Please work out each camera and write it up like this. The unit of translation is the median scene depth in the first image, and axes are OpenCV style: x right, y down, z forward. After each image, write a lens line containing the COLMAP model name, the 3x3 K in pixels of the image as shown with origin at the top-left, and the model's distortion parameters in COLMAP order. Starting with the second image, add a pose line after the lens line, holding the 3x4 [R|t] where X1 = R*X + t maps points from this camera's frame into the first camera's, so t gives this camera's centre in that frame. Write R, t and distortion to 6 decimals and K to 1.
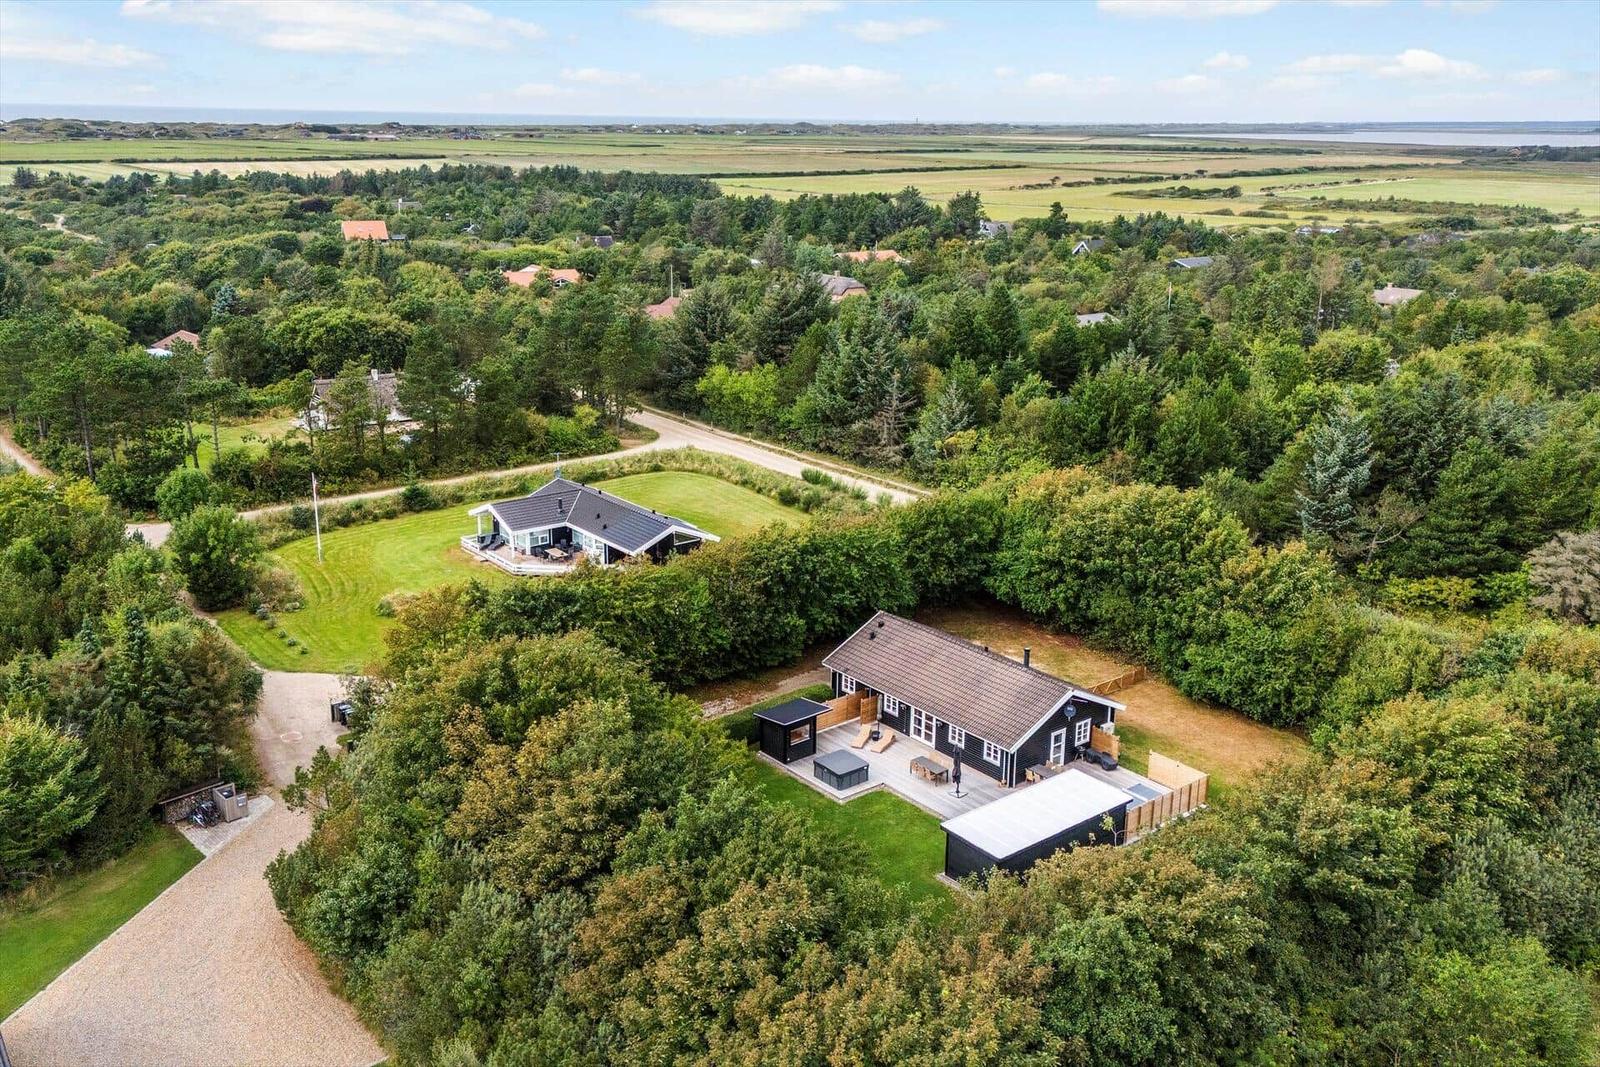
lens RADIAL K [[1379.0, 0, 800.0], [0, 1379.0, 533.5], [0, 0, 1]] dist [0.139556, -0.214833]
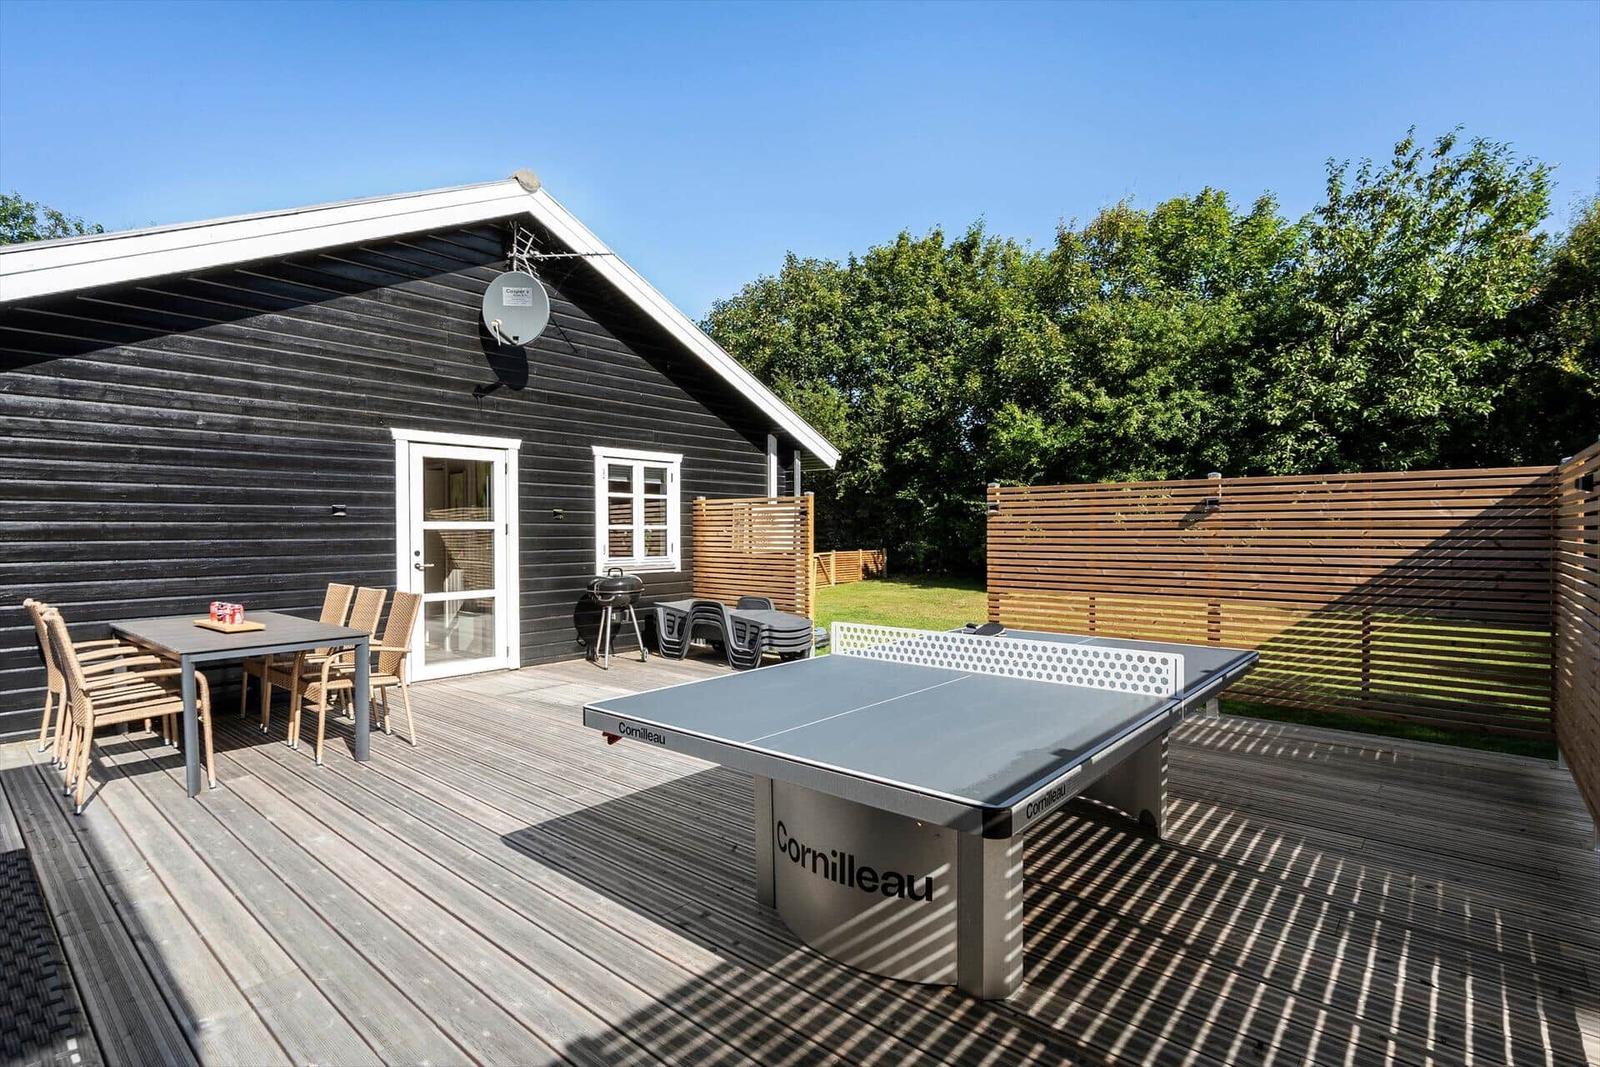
lens RADIAL K [[770.8, 0, 800.0], [0, 770.8, 533.5], [0, 0, 1]] dist [0.000181, 0.000050]
pose [[0.982340, -0.006726, 0.186984, 0.189333], [0.059124, 0.959307, -0.276105, 0.164398], [-0.177518, 0.282284, 0.942763, 0.821834]]
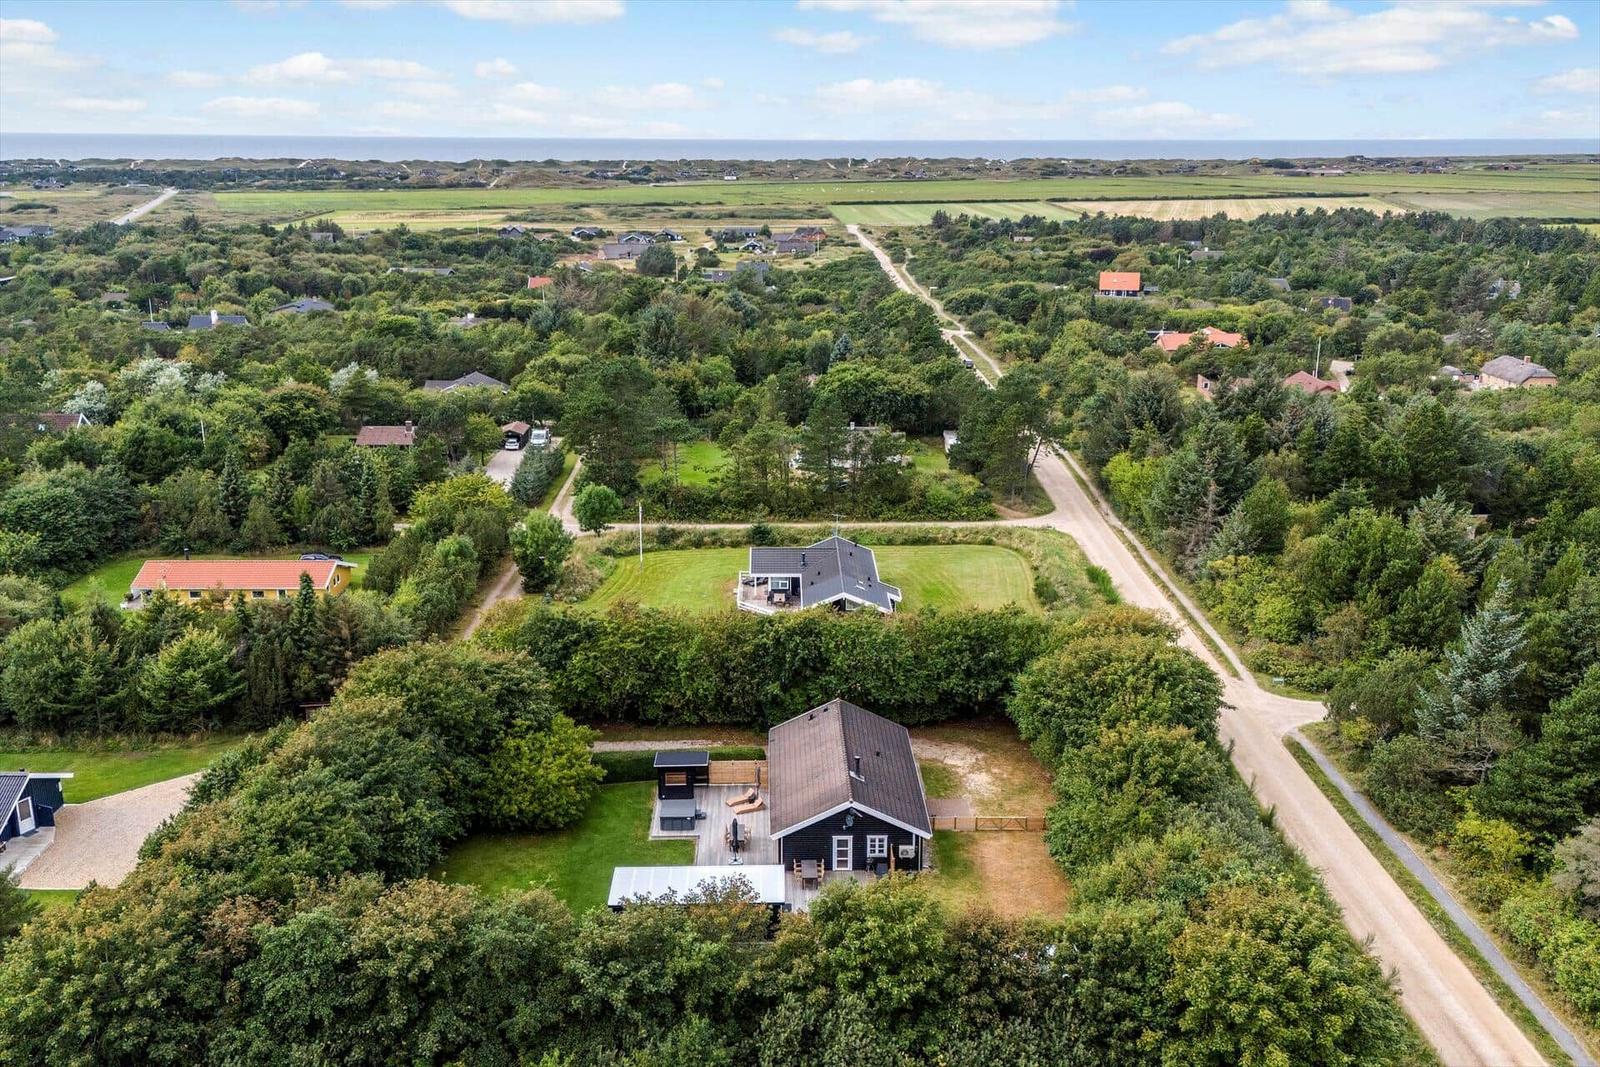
lens RADIAL K [[1379.0, 0, 800.0], [0, 1379.0, 533.5], [0, 0, 1]] dist [0.139556, -0.214833]
pose [[0.794221, 0.158050, -0.586713, 0.686802], [-0.170046, 0.984811, 0.035103, -0.111715], [0.583350, 0.071888, 0.809034, 0.077725]]
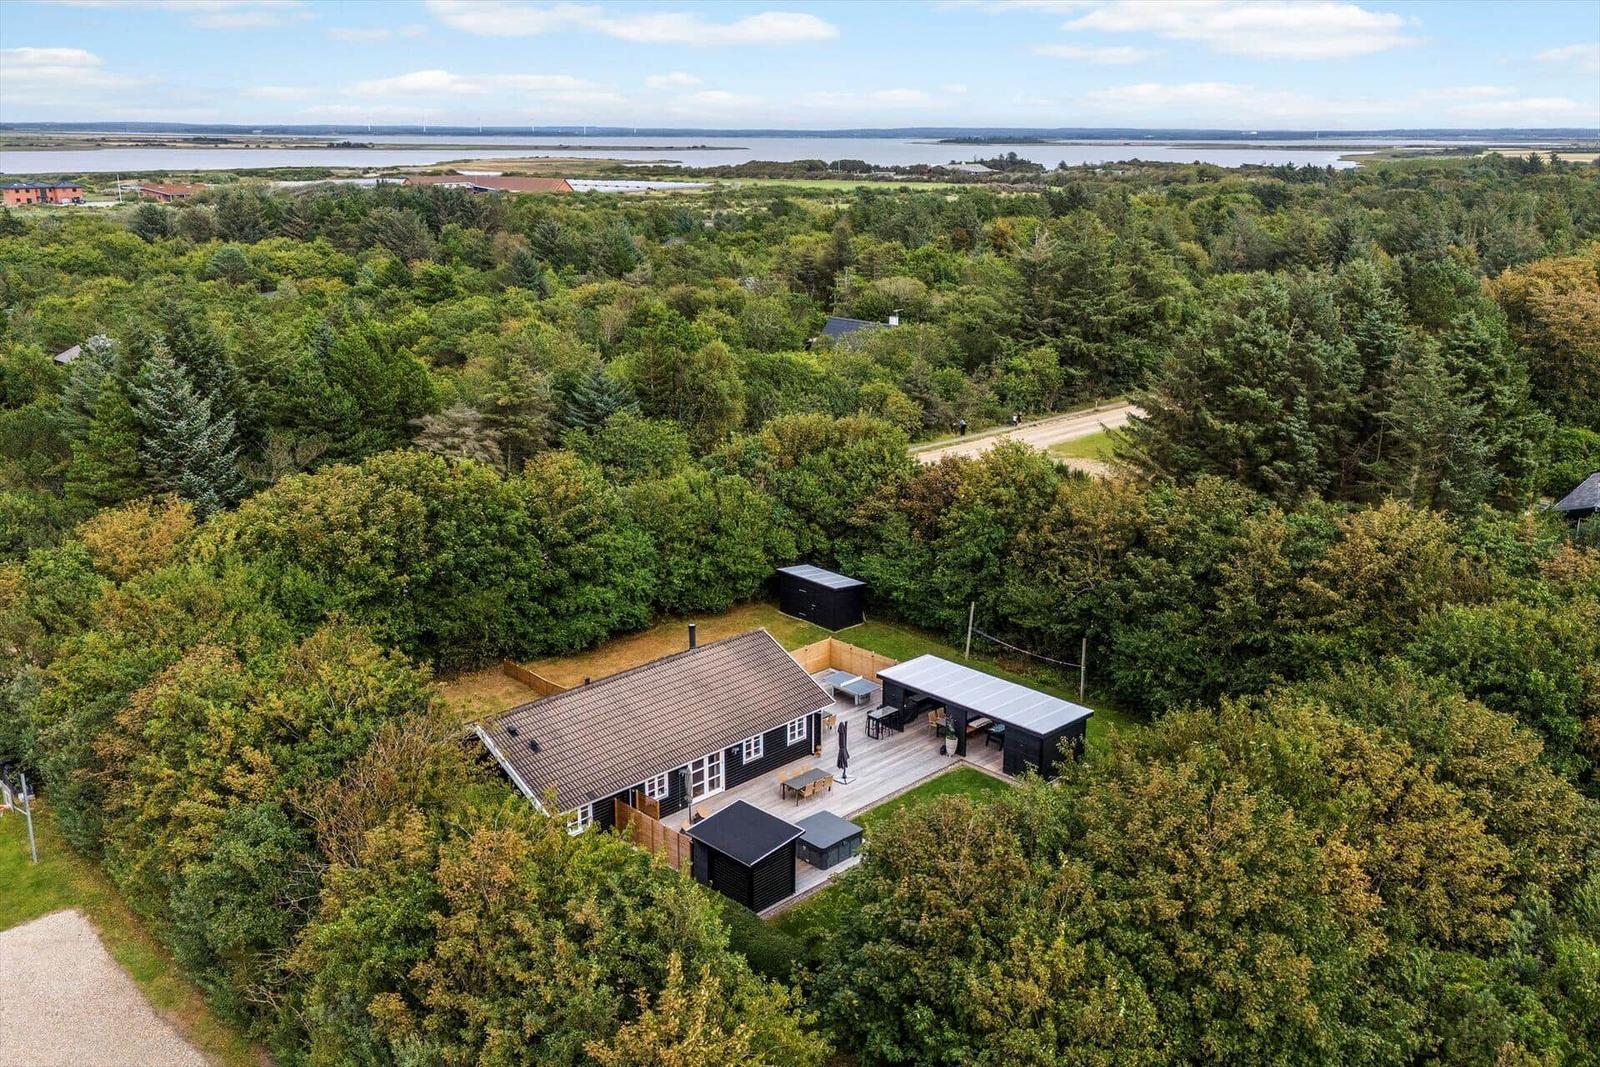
lens RADIAL K [[1379.0, 0, 800.0], [0, 1379.0, 533.5], [0, 0, 1]] dist [0.139556, -0.214833]
pose [[-0.105582, -0.278562, 0.954597, -0.545212], [0.285595, 0.911026, 0.297435, -0.170155], [-0.952517, 0.304032, -0.016632, 0.874284]]
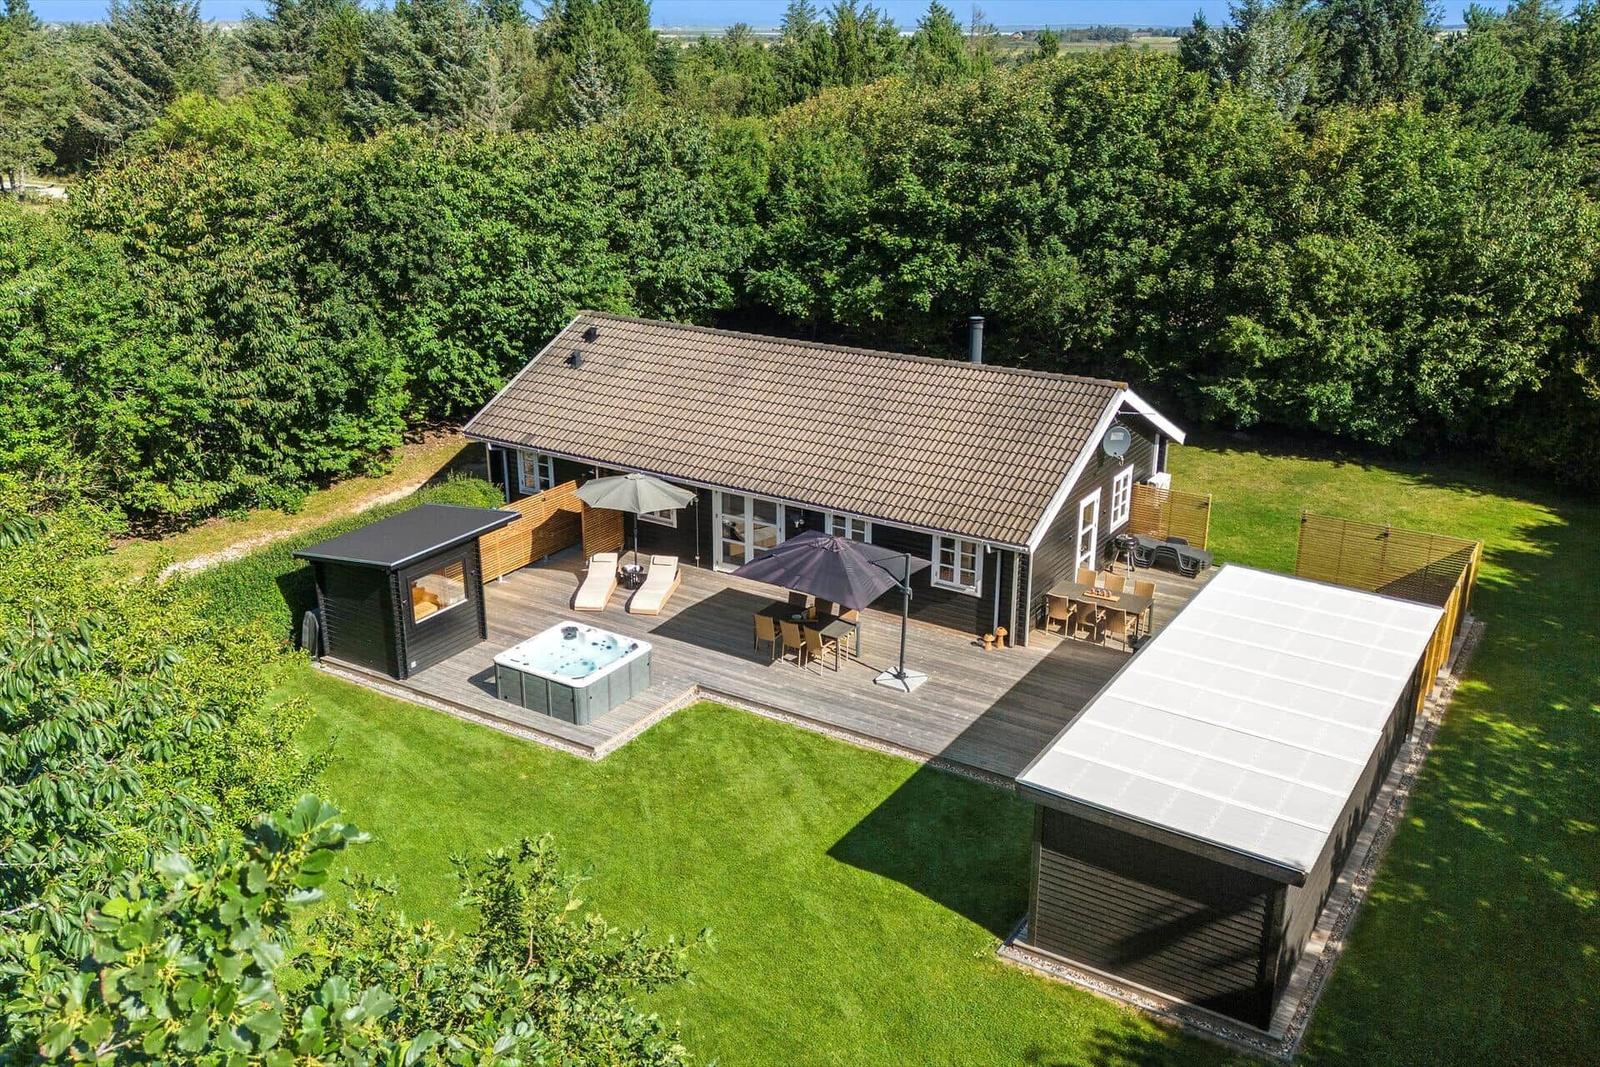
lens RADIAL K [[1379.0, 0, 800.0], [0, 1379.0, 533.5], [0, 0, 1]] dist [0.139556, -0.214833]
pose [[0.946415, -0.117413, 0.300853, -0.016735], [0.099811, 0.992304, 0.073281, 0.103955], [-0.307142, -0.039326, 0.950851, 0.577880]]
